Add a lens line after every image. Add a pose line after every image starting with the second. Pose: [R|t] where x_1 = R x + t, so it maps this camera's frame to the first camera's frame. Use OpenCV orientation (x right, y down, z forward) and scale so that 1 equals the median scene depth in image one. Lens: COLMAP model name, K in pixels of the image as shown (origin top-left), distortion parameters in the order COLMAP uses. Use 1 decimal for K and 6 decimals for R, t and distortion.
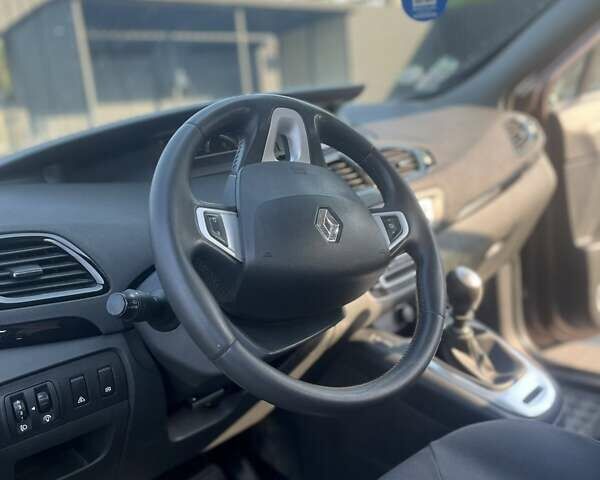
lens RADIAL K [[608.7, 0, 300.0], [0, 608.7, 240.0], [0, 0, 1]] dist [0.008680, 0.005005]
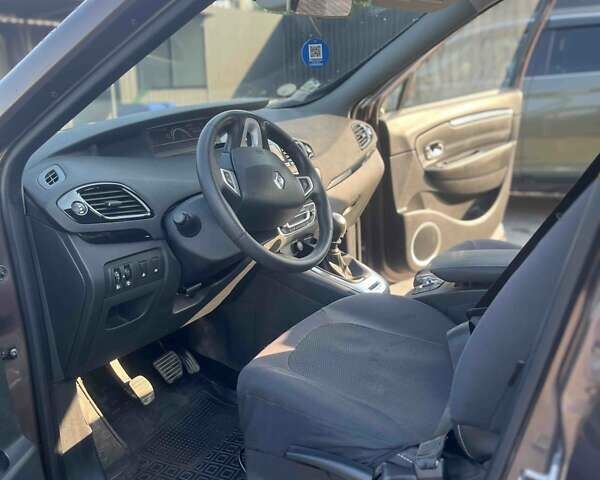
lens RADIAL K [[608.7, 0, 300.0], [0, 608.7, 240.0], [0, 0, 1]] dist [0.008680, 0.005005]
pose [[0.965039, -0.005543, 0.262047, -0.271236], [0.002512, 0.999926, 0.011901, 0.097619], [-0.262094, -0.010827, 0.964982, -0.609706]]
